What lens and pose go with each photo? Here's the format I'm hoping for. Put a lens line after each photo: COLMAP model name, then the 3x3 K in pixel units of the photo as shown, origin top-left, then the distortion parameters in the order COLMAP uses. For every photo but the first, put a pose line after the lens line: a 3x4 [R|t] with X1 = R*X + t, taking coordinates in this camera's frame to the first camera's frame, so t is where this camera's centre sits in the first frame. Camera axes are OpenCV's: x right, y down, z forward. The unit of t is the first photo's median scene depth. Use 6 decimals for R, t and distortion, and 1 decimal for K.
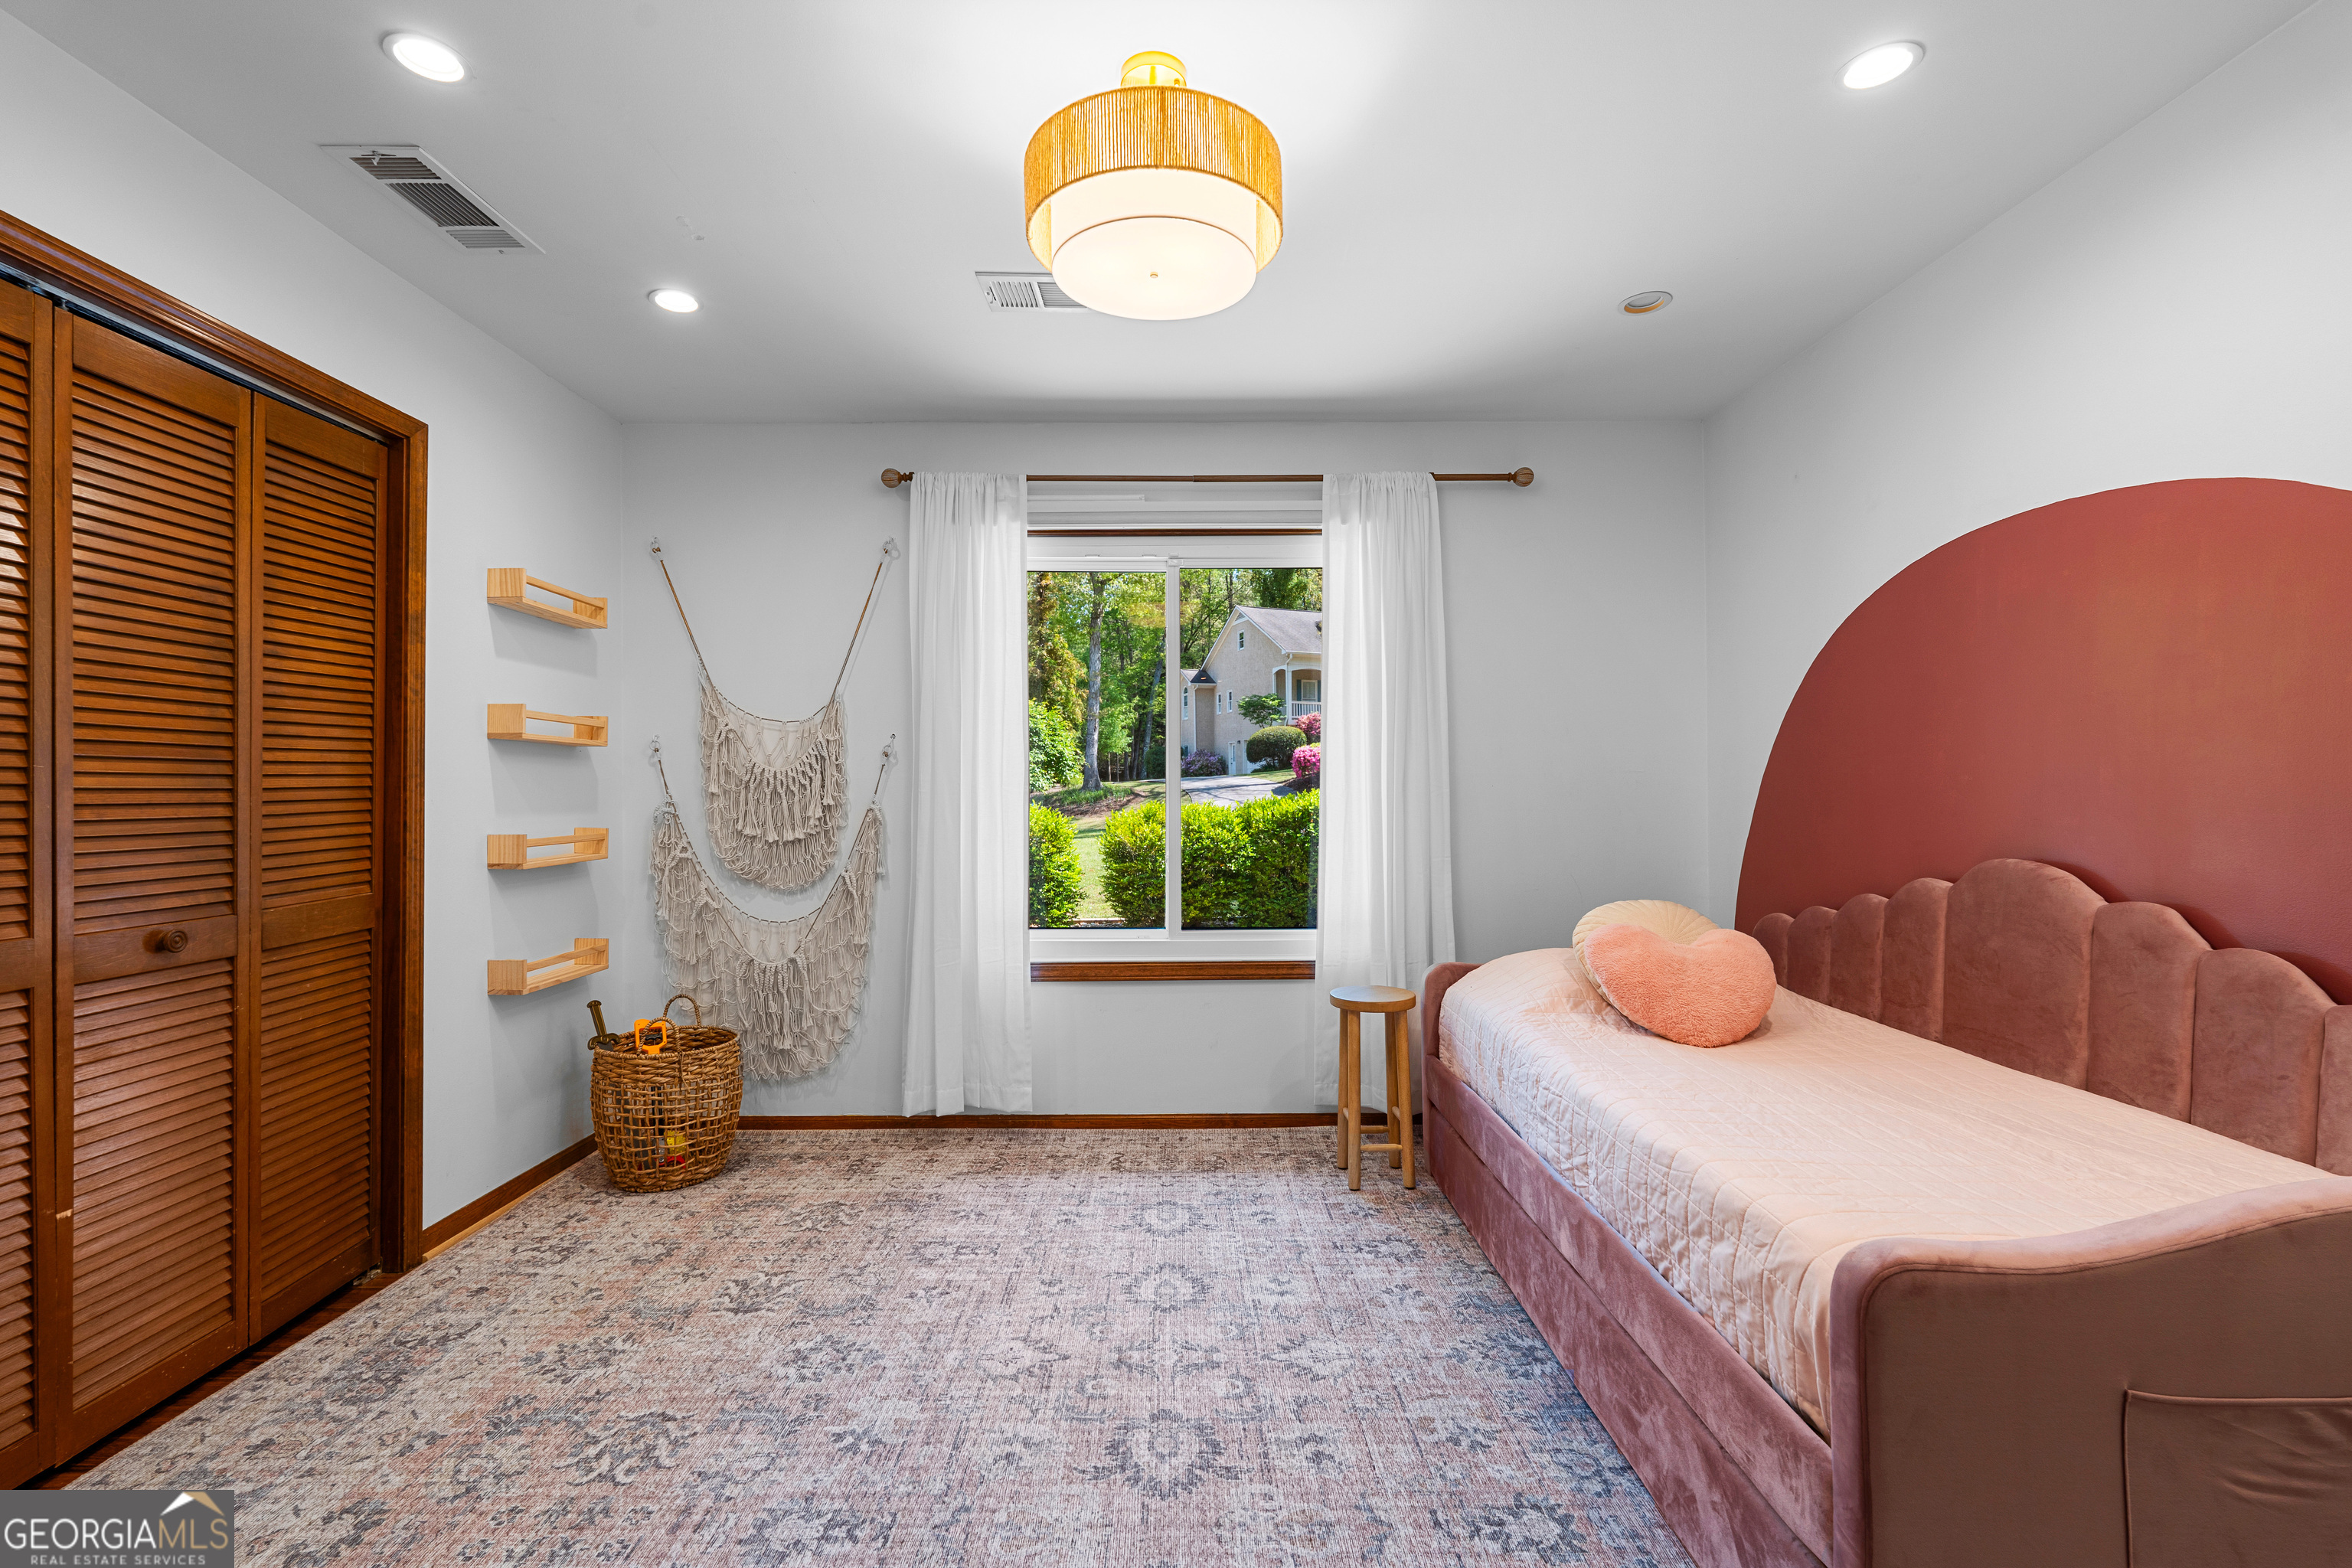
lens RADIAL K [[1026.7, 0, 1180.8], [0, 1026.7, 792.6], [0, 0, 1]] dist [-0.005859, 0.000402]
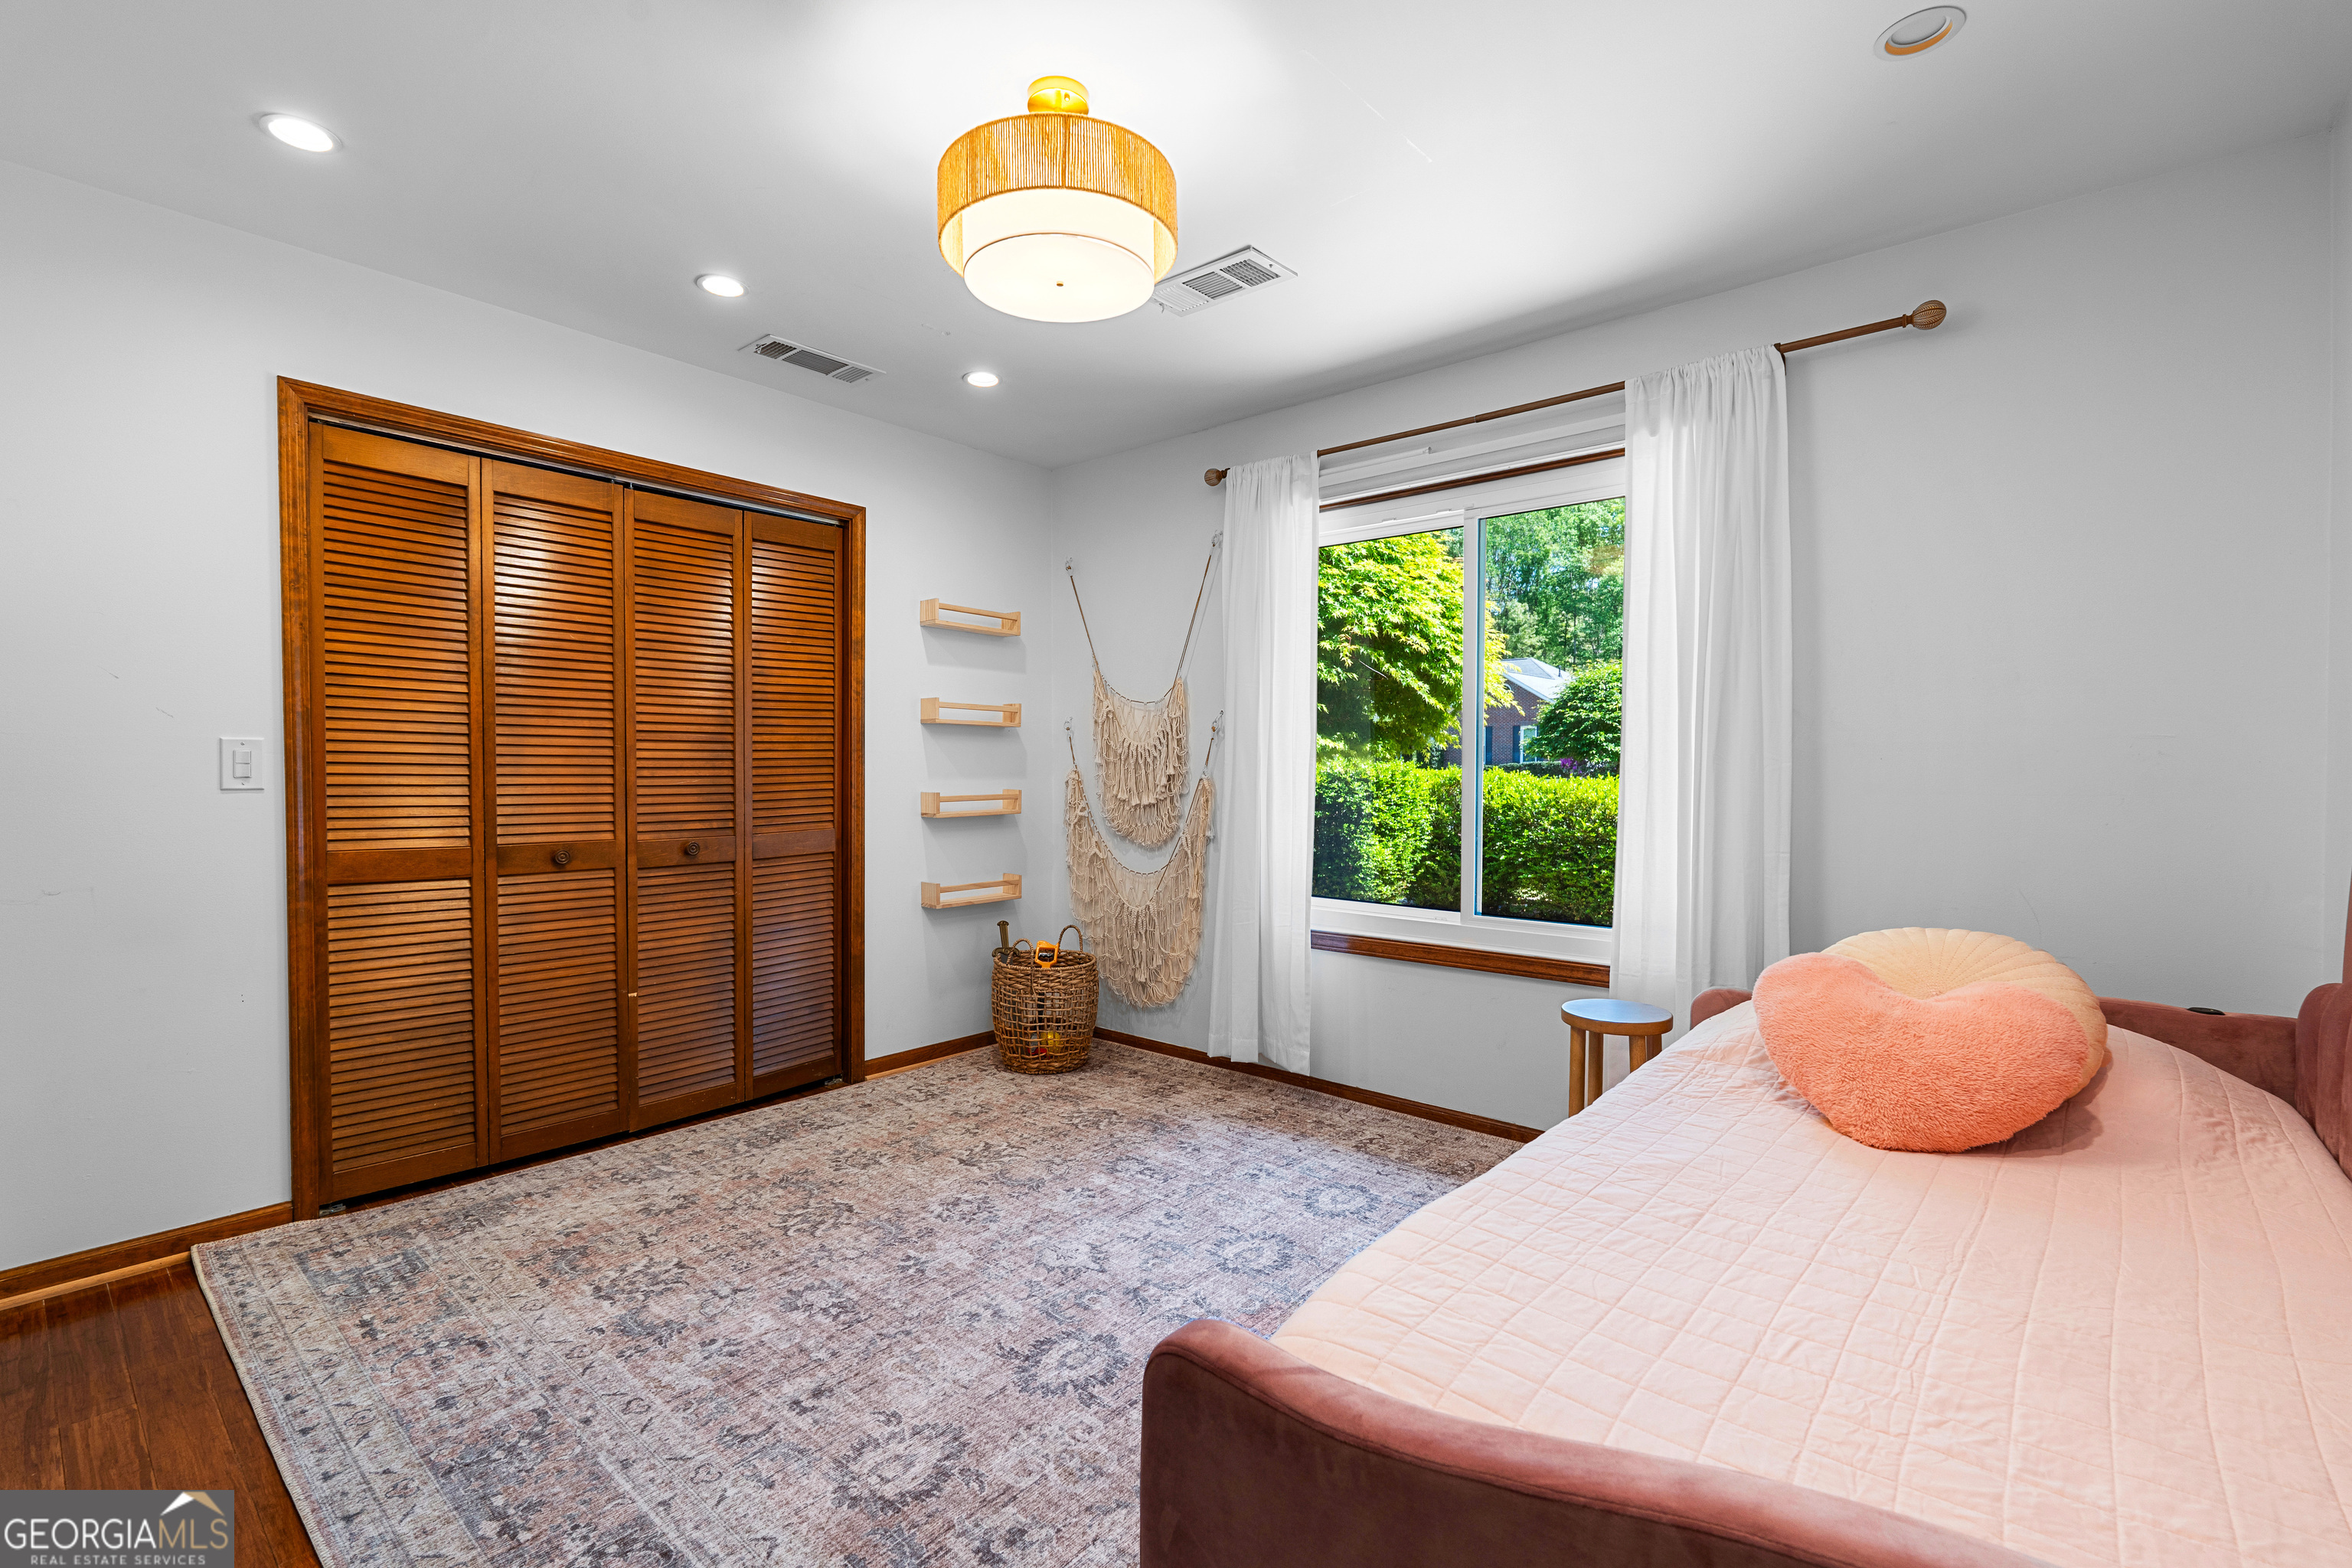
lens RADIAL K [[1026.7, 0, 1158.3], [0, 1026.7, 788.5], [0, 0, 1]] dist [-0.005859, 0.000402]
pose [[0.754246, 0.020142, -0.656283, 0.438015], [-0.006143, 0.999702, 0.023623, 0.000872], [0.656563, -0.013786, 0.754145, 0.139308]]
